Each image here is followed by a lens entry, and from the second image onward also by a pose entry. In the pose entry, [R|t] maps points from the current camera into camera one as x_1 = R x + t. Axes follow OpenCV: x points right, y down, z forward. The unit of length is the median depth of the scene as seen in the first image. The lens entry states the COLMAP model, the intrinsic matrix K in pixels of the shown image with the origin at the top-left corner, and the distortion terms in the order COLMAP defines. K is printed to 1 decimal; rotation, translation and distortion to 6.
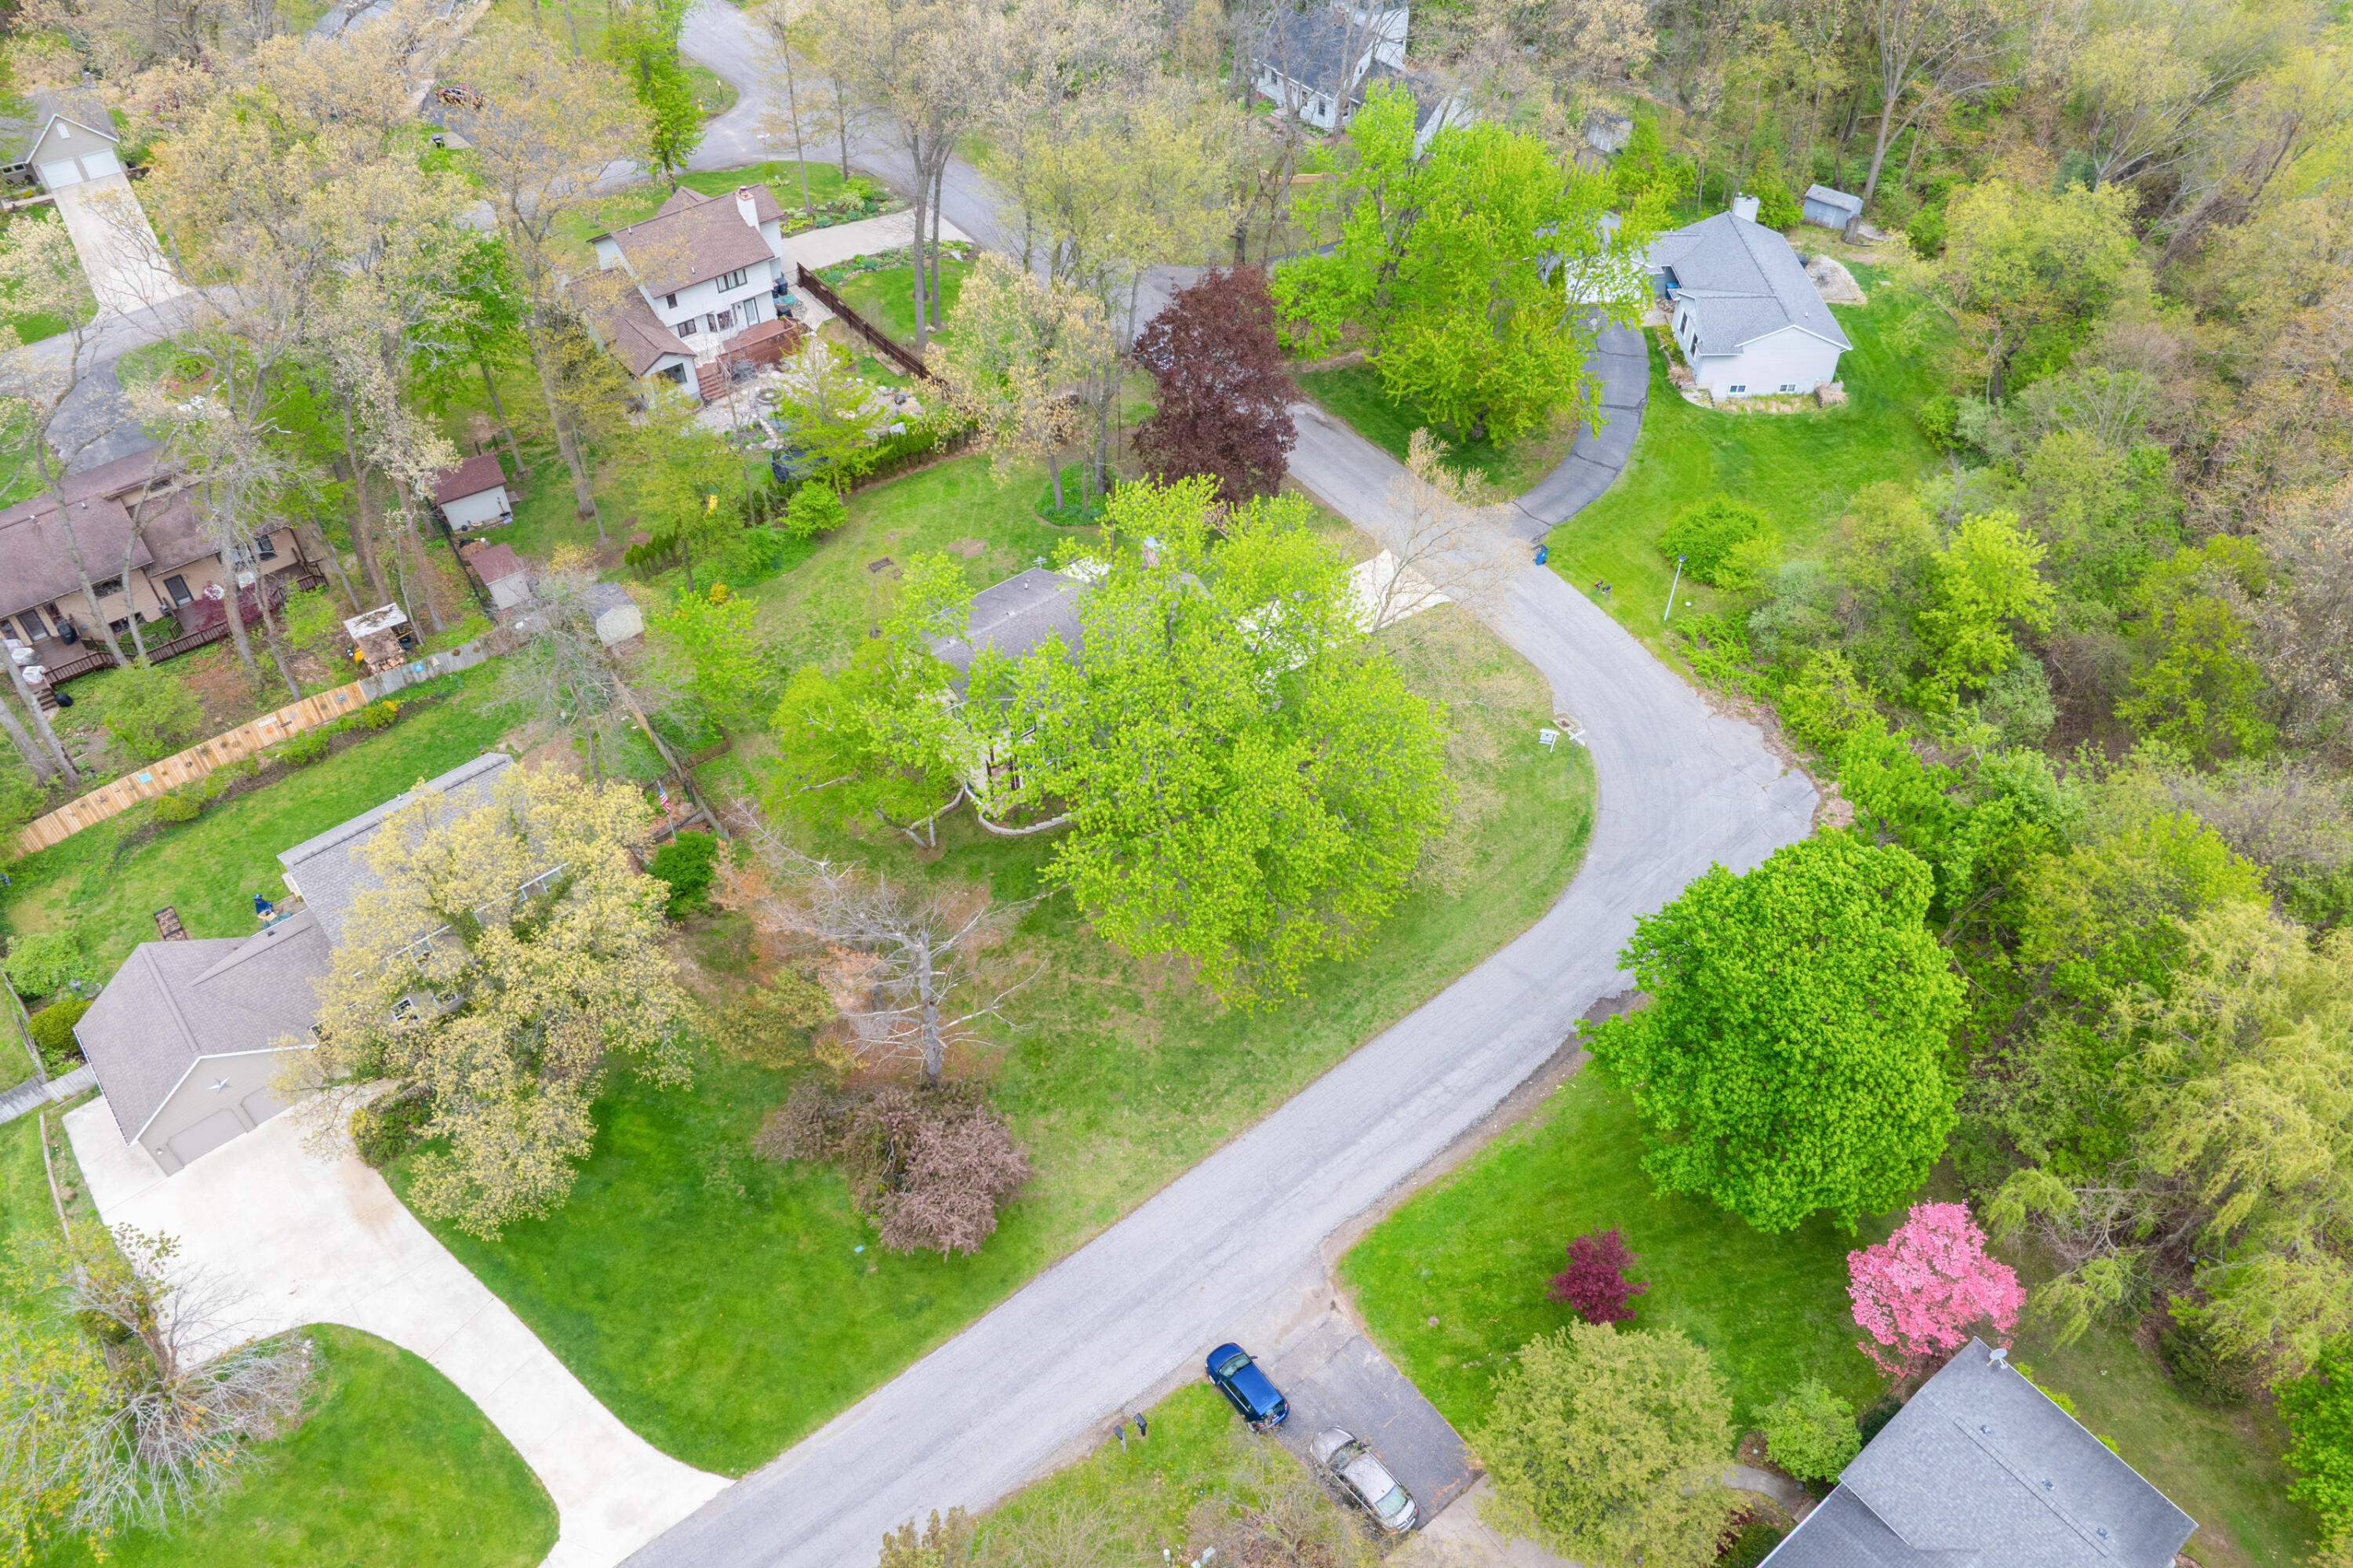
lens RADIAL K [[1664.3, 0, 1176.5], [0, 1664.3, 784.0], [0, 0, 1]] dist [-0.037970, 0.006085]
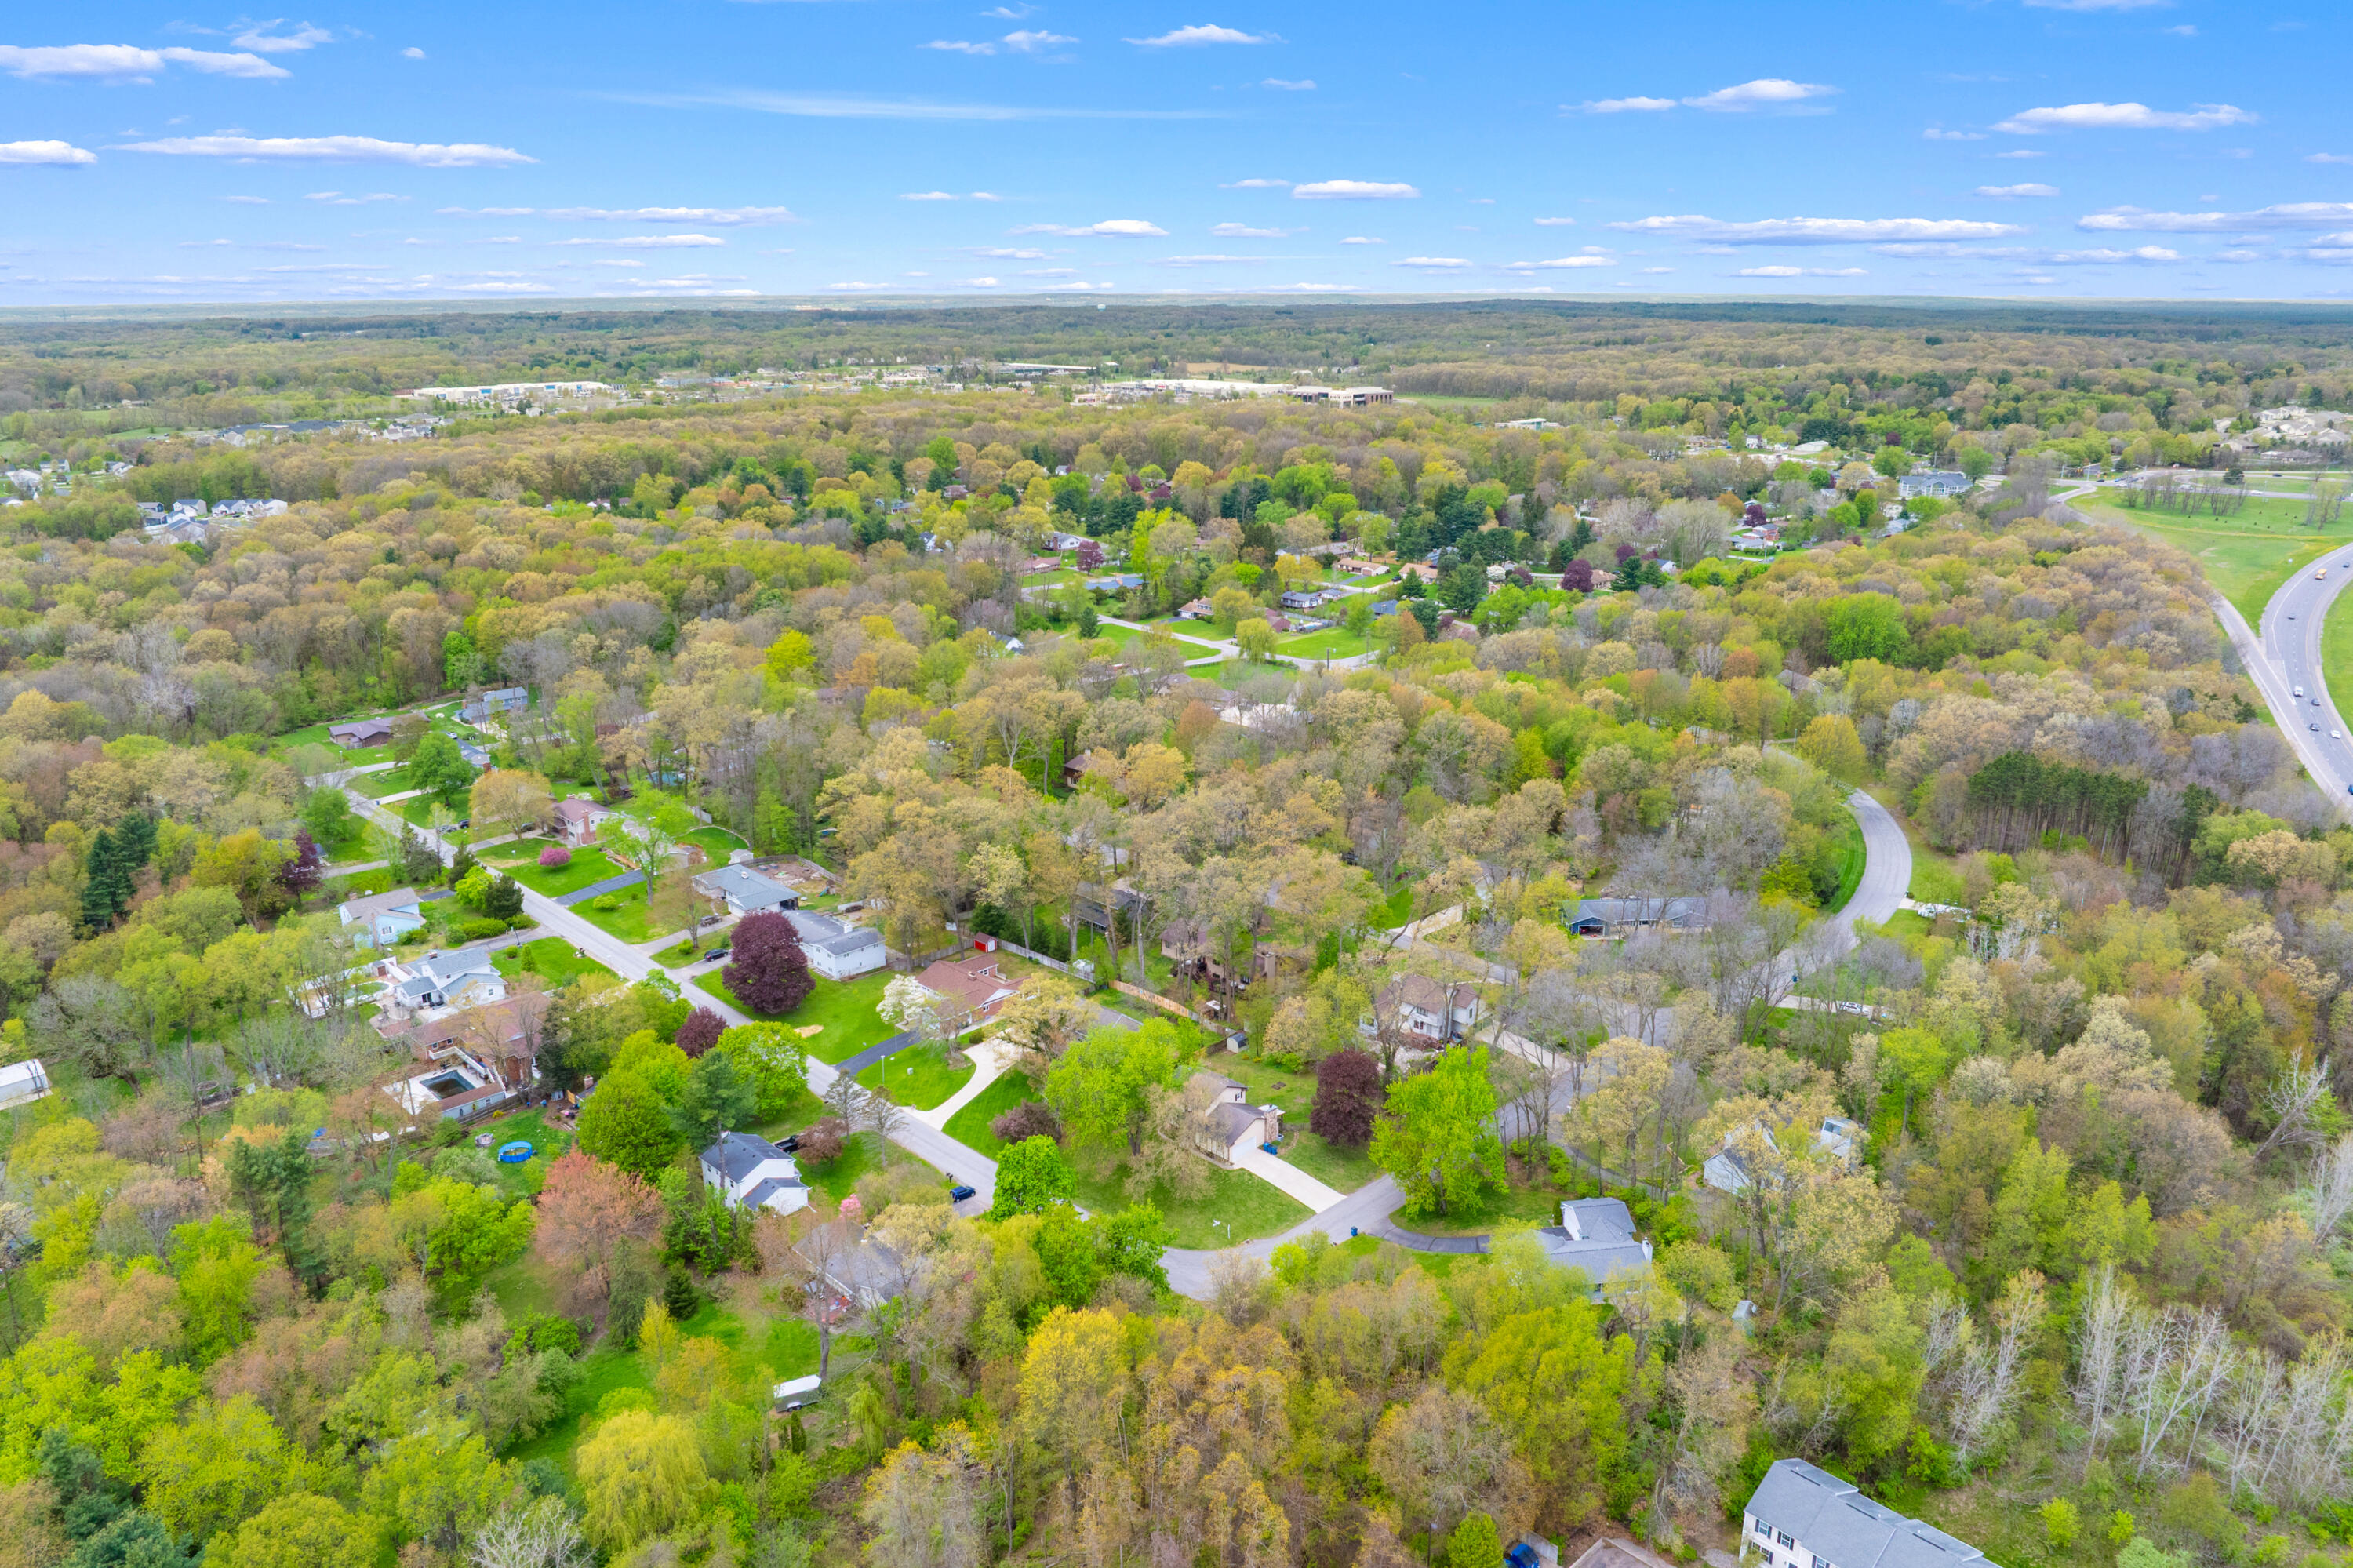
lens RADIAL K [[1665.1, 0, 1176.5], [0, 1665.1, 784.0], [0, 0, 1]] dist [-0.001878, -0.111671]
pose [[0.117286, 0.294337, -0.948477, 1.935877], [-0.700131, 0.701852, 0.131226, -0.623706], [0.704316, 0.648667, 0.288392, -0.158949]]
